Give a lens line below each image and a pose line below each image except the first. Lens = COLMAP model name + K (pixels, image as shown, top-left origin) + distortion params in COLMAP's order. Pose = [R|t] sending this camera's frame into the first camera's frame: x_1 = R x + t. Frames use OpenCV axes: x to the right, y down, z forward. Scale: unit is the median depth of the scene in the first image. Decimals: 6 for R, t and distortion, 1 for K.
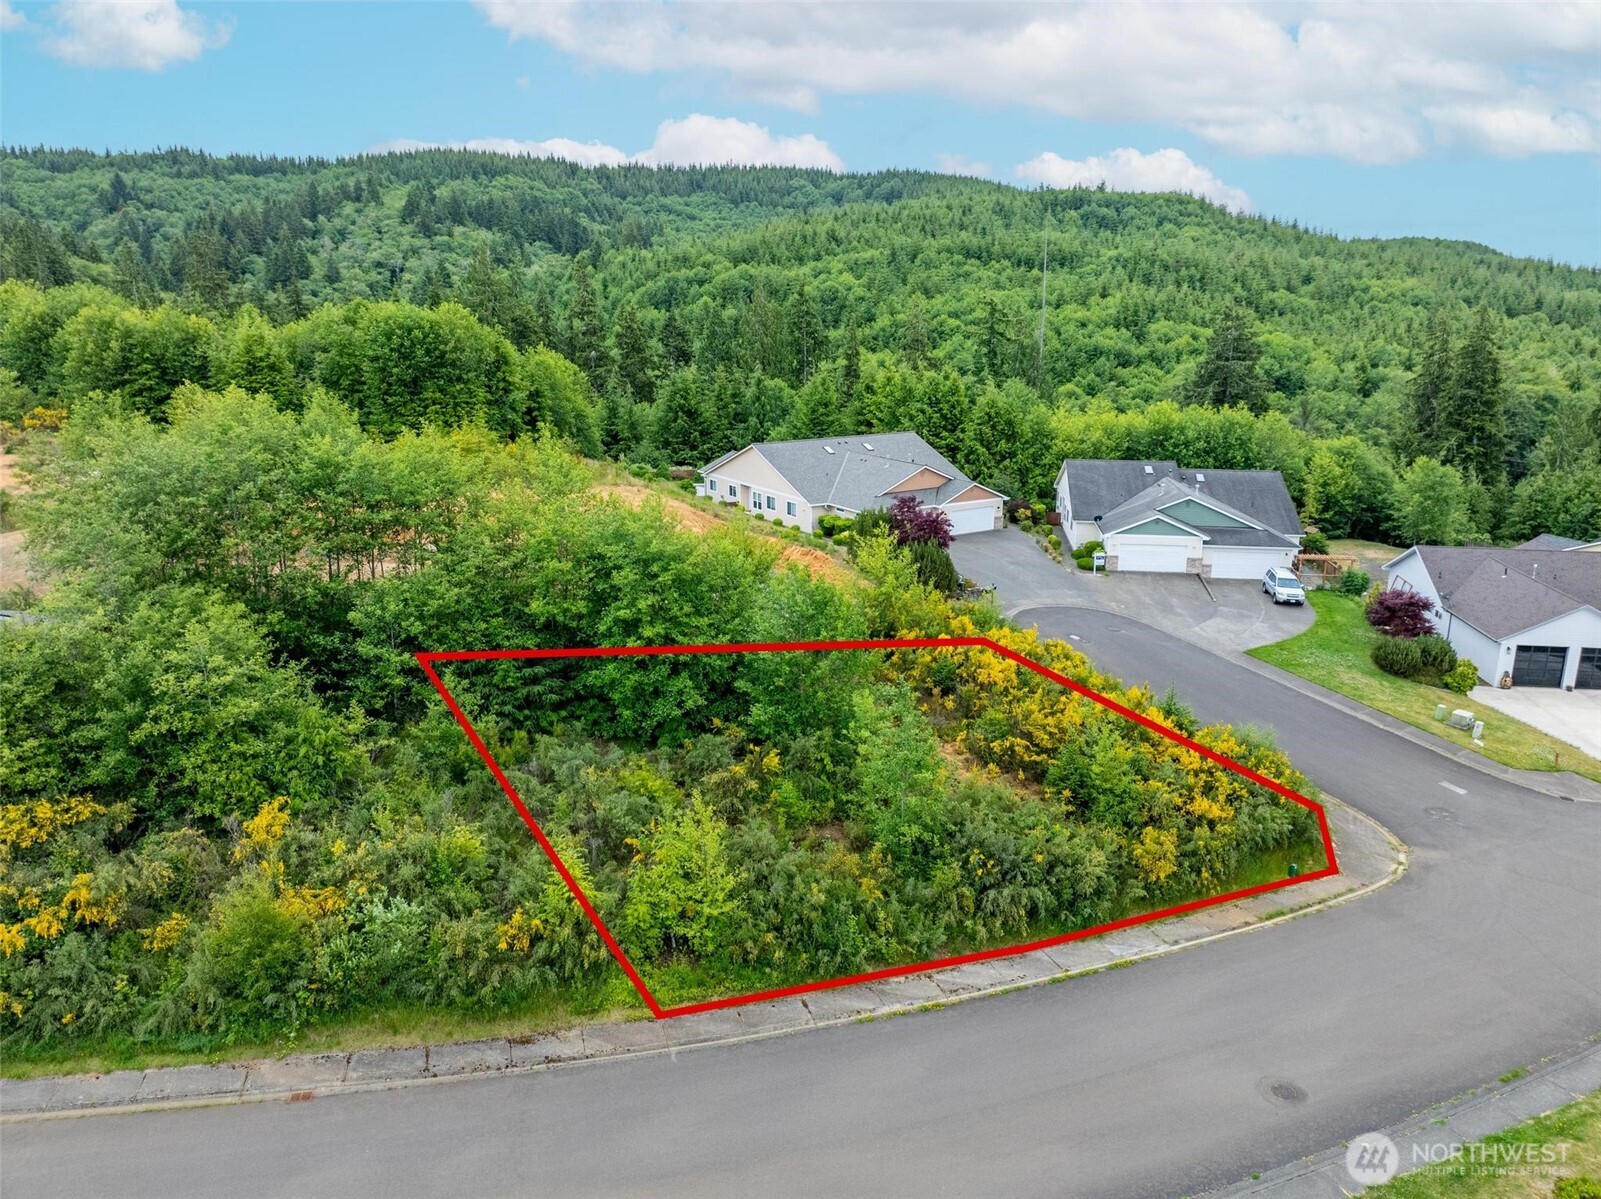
lens RADIAL K [[1130.5, 0, 806.5], [0, 1130.5, 574.8], [0, 0, 1]] dist [-0.041176, 0.002169]
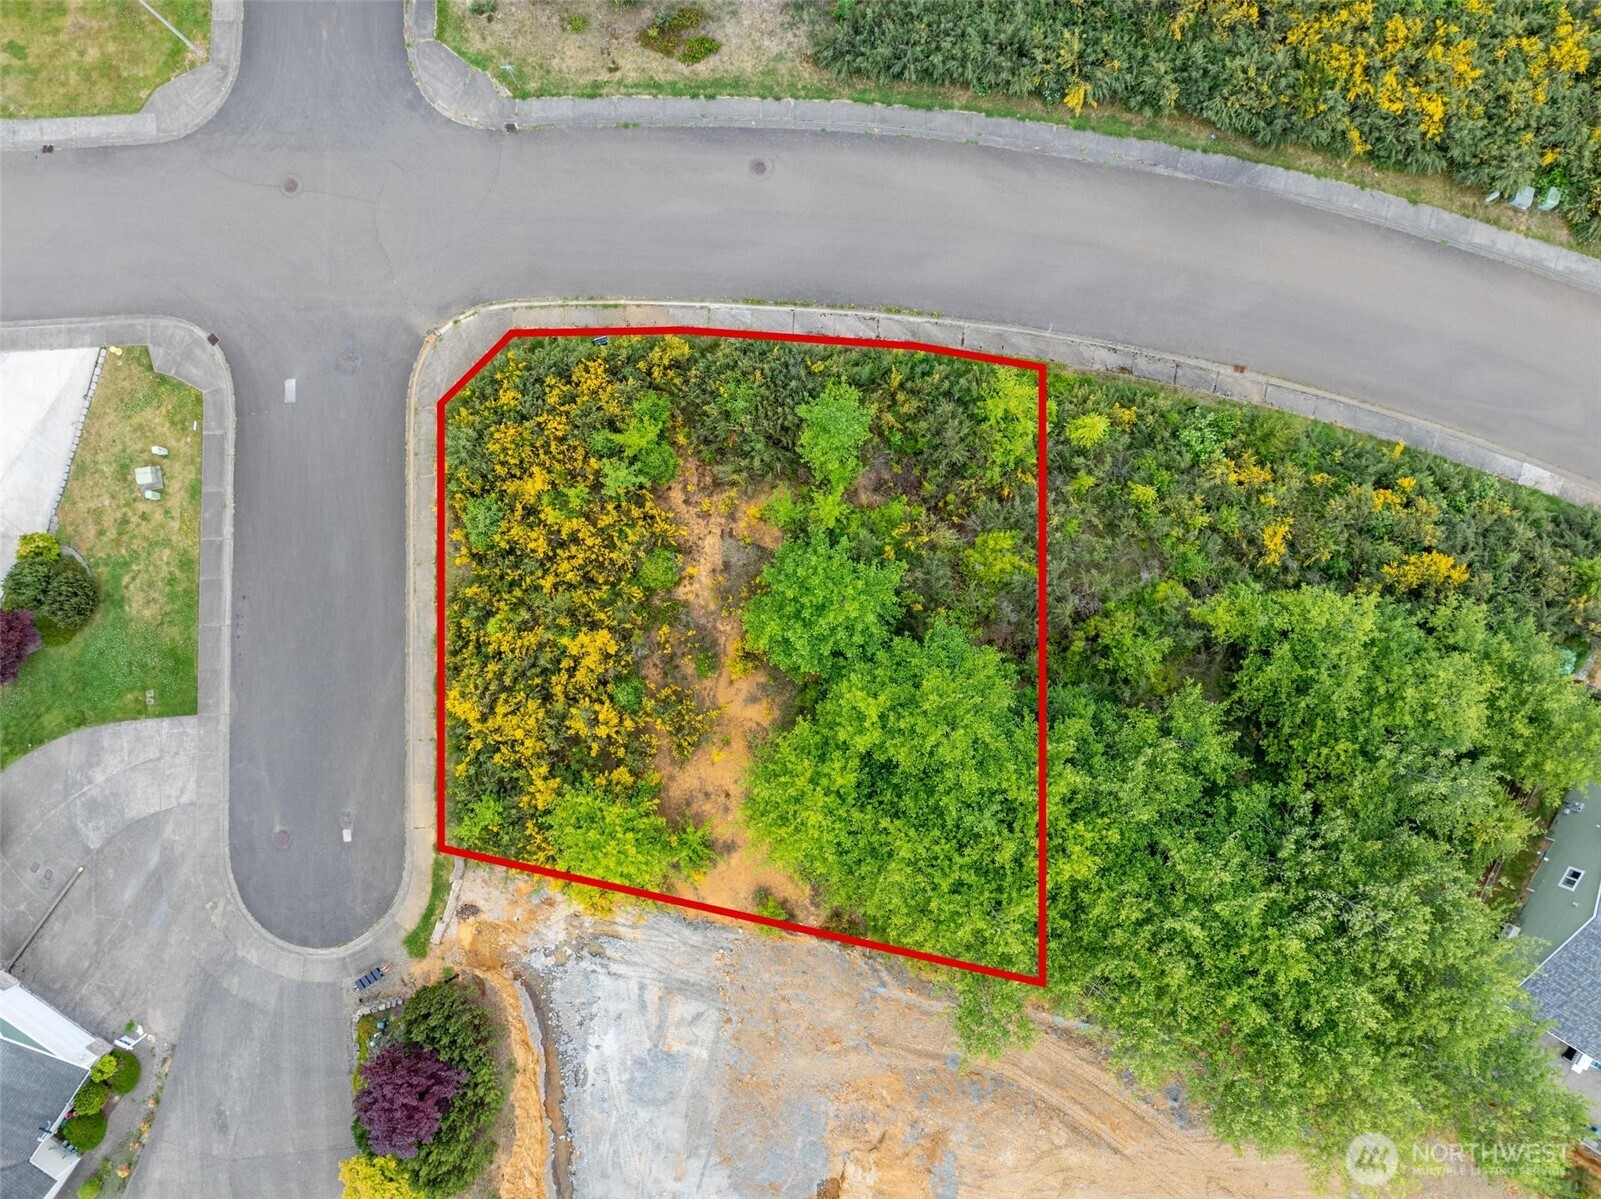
lens RADIAL K [[1130.5, 0, 806.5], [0, 1130.5, 574.8], [0, 0, 1]] dist [-0.041176, 0.002169]
pose [[-0.894720, -0.446564, -0.007458, 0.016516], [0.096313, -0.209222, 0.973114, -0.352149], [-0.436118, 0.869946, 0.230205, 0.265961]]
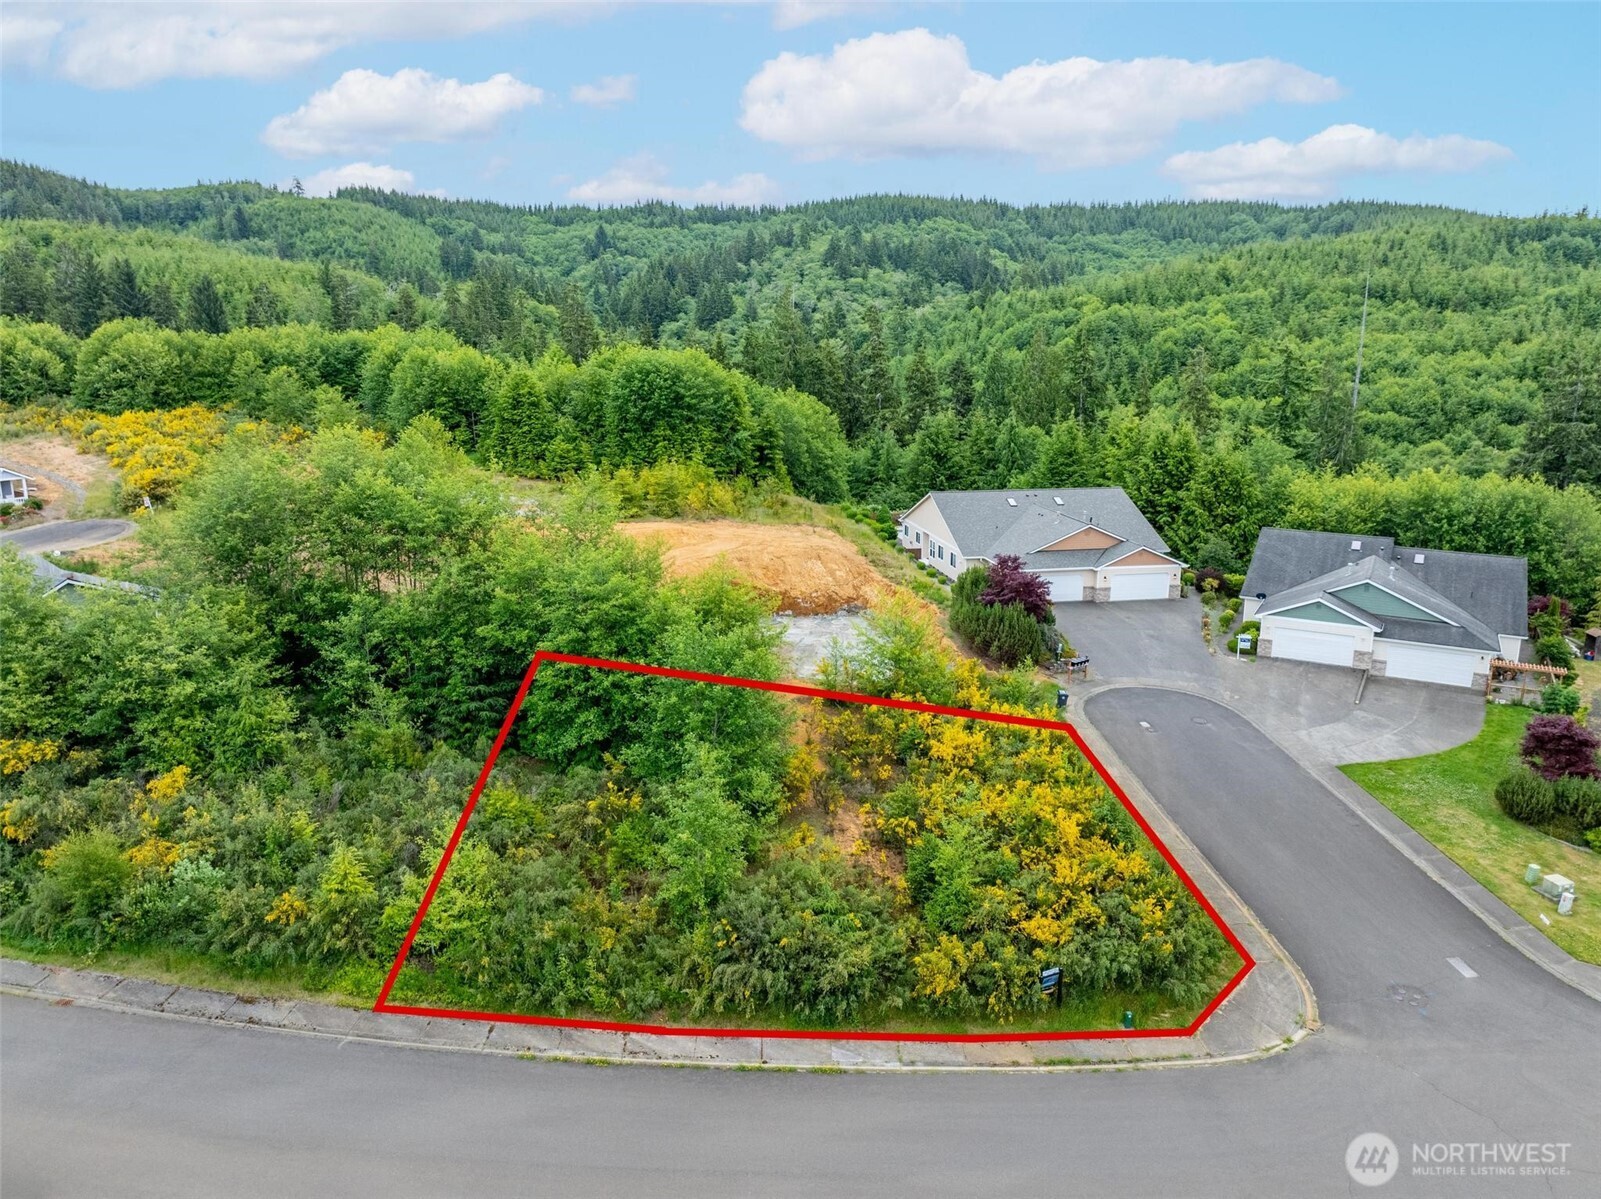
lens RADIAL K [[1130.5, 0, 806.5], [0, 1130.5, 574.8], [0, 0, 1]] dist [-0.041176, 0.002169]
pose [[0.927723, 0.078376, -0.364949, 0.162793], [-0.089882, 0.995845, -0.014618, -0.014143], [0.362287, 0.046364, 0.930913, 0.028744]]
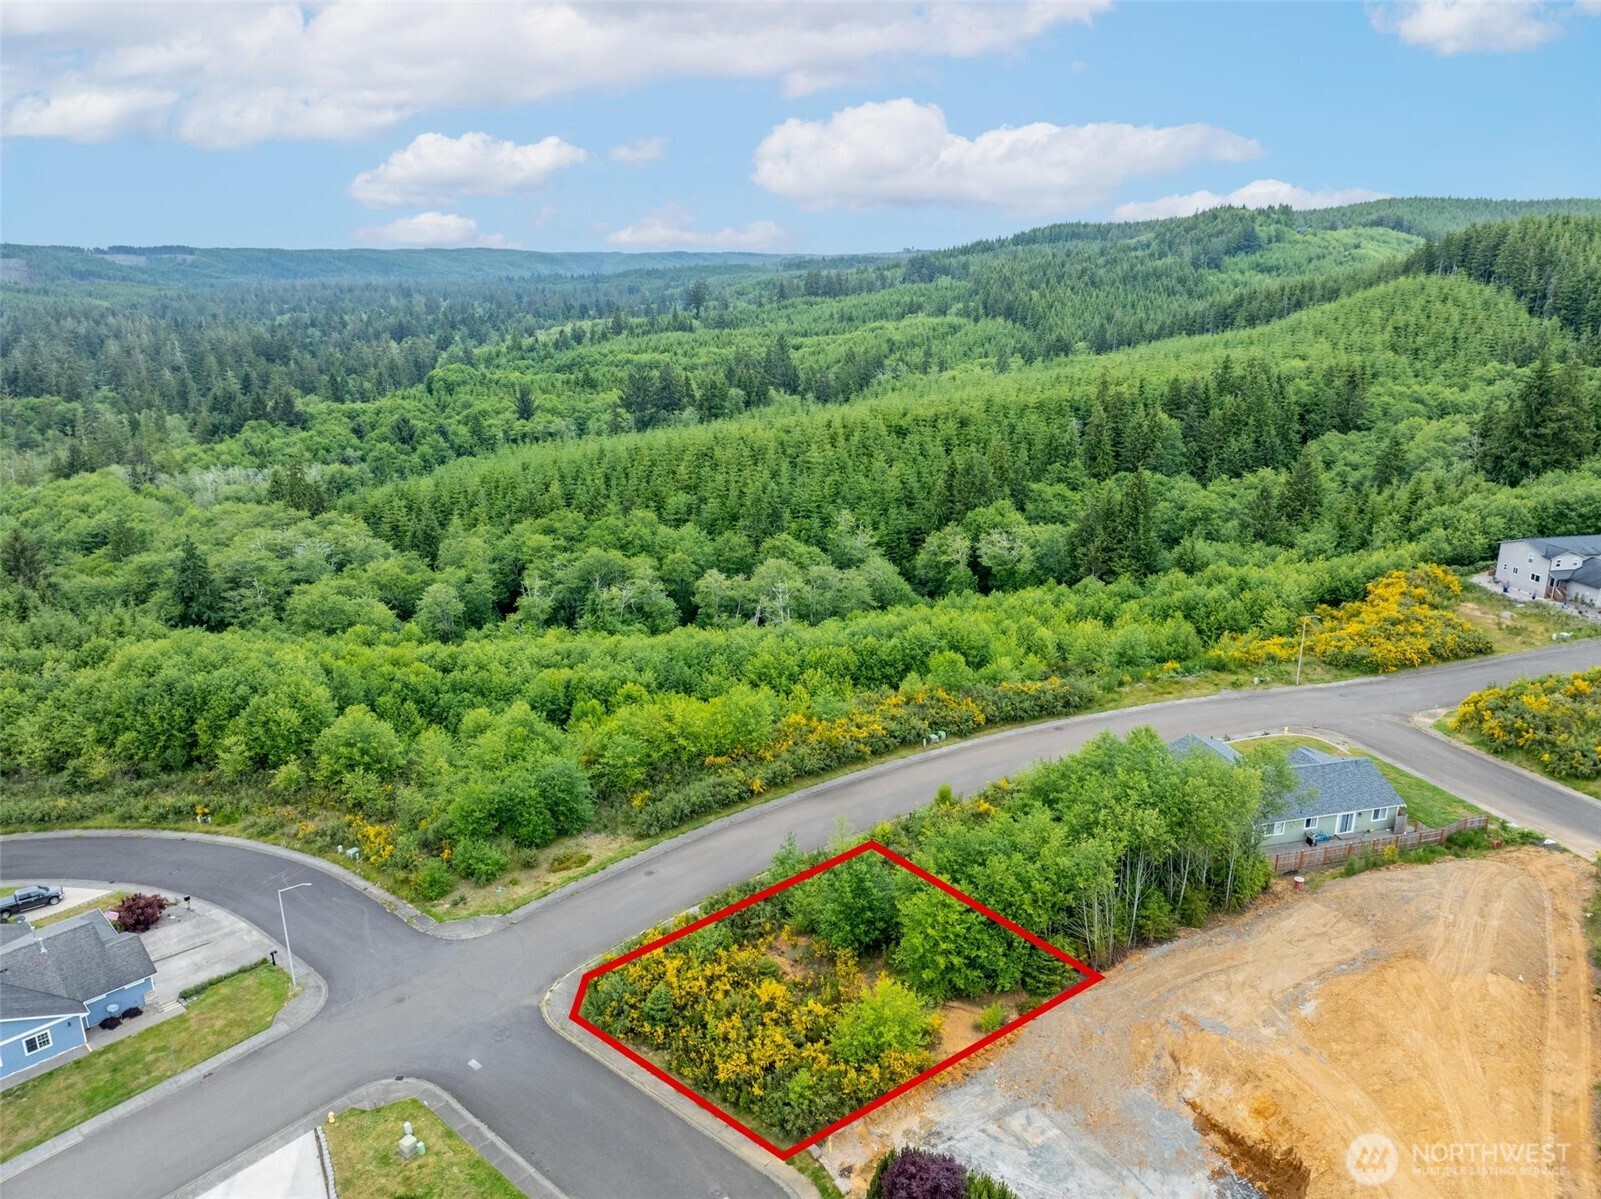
lens RADIAL K [[1130.5, 0, 806.5], [0, 1130.5, 574.8], [0, 0, 1]] dist [-0.041176, 0.002169]
pose [[-0.946428, 0.075633, -0.313933, 0.228990], [-0.088717, 0.873873, 0.477992, -0.456930], [0.310489, 0.480236, -0.820348, 0.815032]]
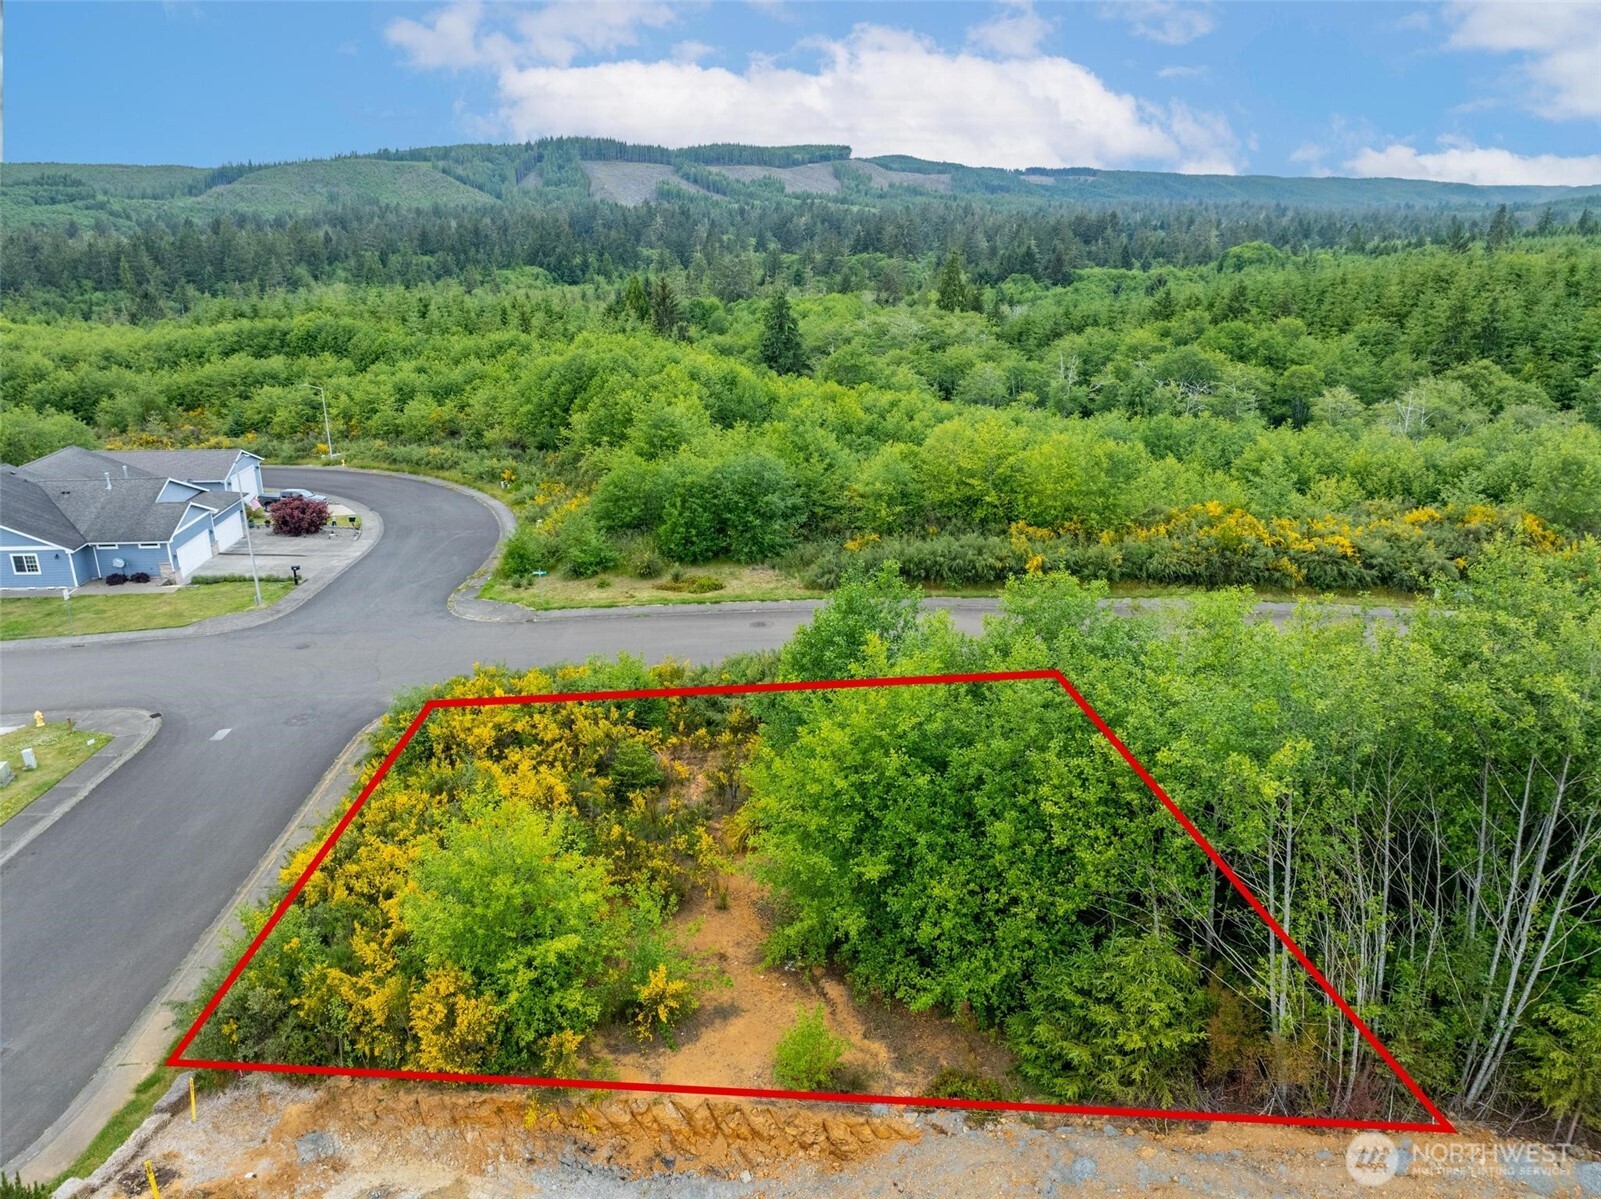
lens RADIAL K [[1130.5, 0, 806.5], [0, 1130.5, 574.8], [0, 0, 1]] dist [-0.041176, 0.002169]
pose [[-0.917005, -0.137654, 0.374371, -0.091070], [0.086805, 0.847201, 0.524134, -0.154741], [-0.389316, 0.513130, -0.764938, 0.580883]]
